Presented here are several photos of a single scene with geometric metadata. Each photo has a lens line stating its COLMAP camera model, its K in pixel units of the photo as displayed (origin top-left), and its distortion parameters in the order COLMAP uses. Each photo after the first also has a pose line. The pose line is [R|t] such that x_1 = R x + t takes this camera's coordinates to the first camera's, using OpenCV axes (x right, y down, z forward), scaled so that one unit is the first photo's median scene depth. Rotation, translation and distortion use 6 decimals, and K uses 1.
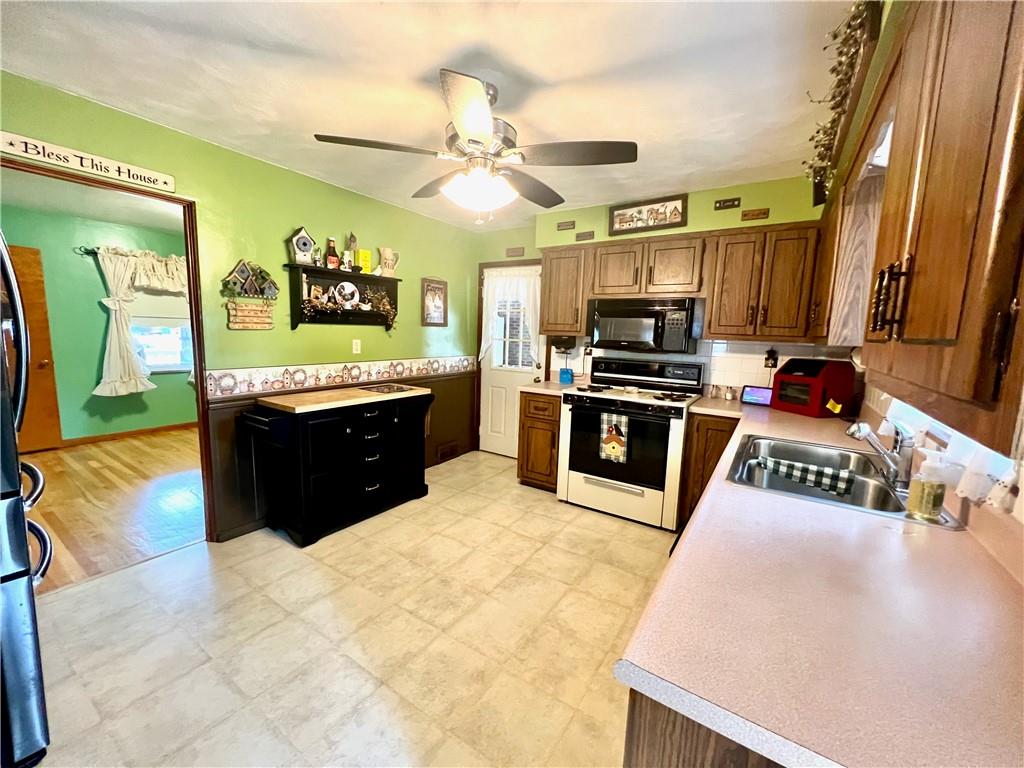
lens RADIAL K [[408.8, 0, 511.0], [0, 408.8, 383.9], [0, 0, 1]] dist [-0.002734, 0.001018]
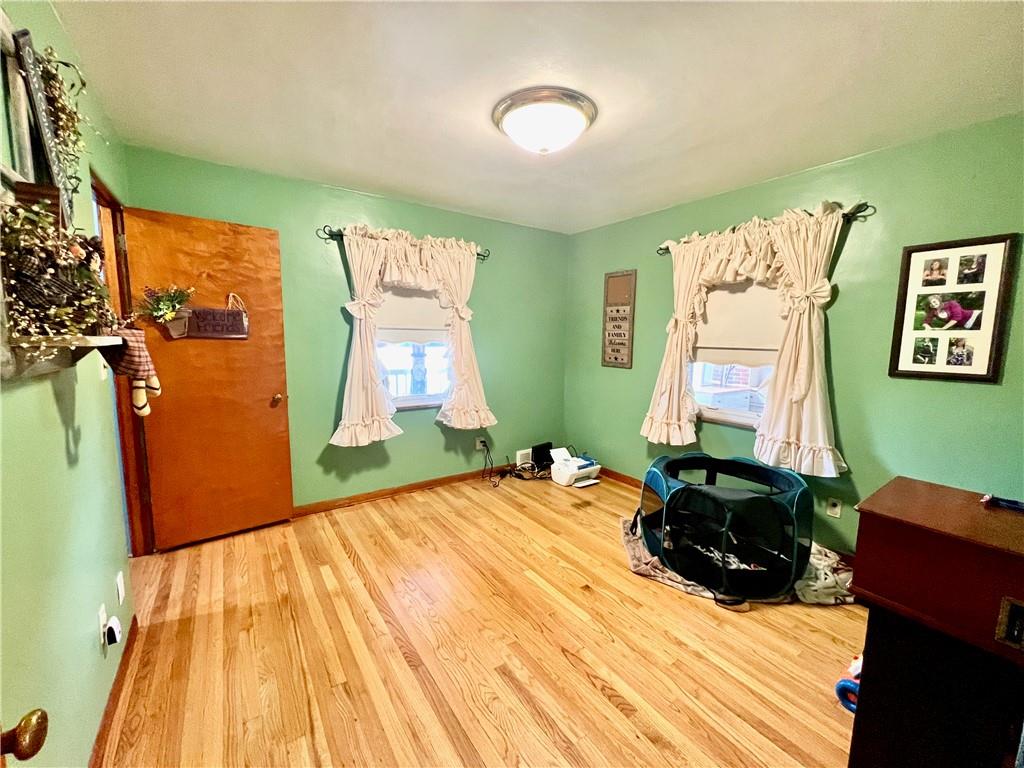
lens RADIAL K [[408.8, 0, 511.7], [0, 408.8, 378.8], [0, 0, 1]] dist [-0.002734, 0.001018]
pose [[0.932637, 0.035602, -0.359055, -0.779510], [-0.040083, 0.999184, -0.005042, -0.141604], [0.358582, 0.019094, 0.933303, 0.733215]]
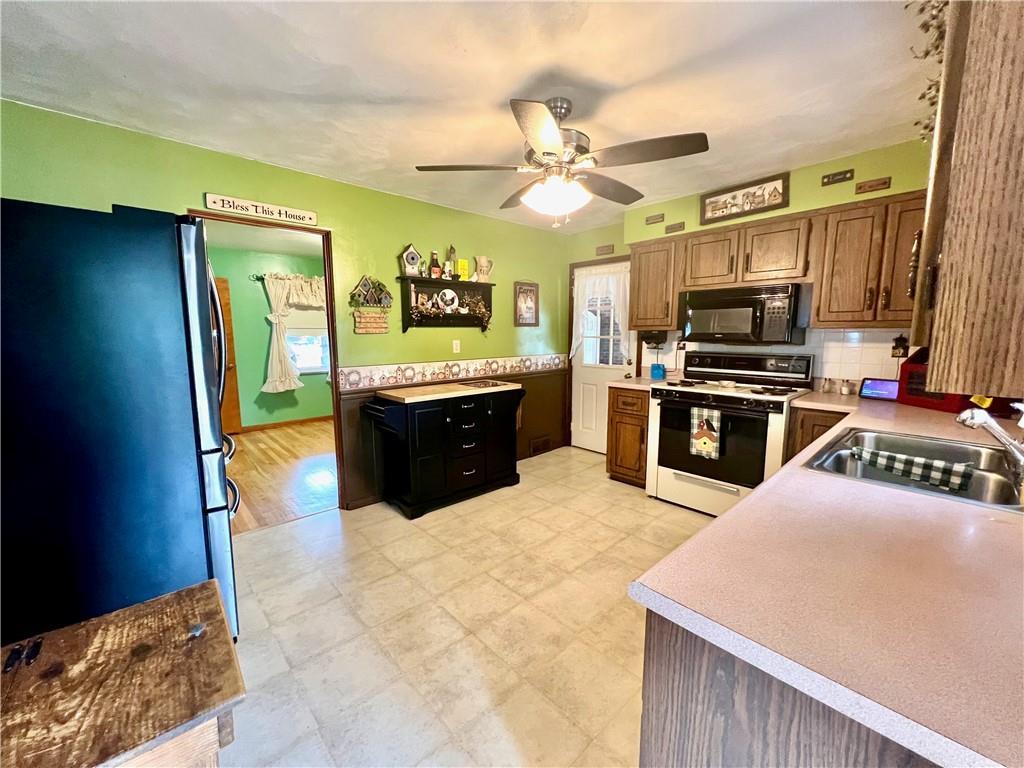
lens RADIAL K [[408.8, 0, 512.3], [0, 408.8, 383.7], [0, 0, 1]] dist [-0.002734, 0.001018]
pose [[0.970563, -0.004988, -0.240797, 0.044762], [0.003488, 0.999972, -0.006652, 0.020916], [0.240823, 0.005617, 0.970553, -0.053044]]
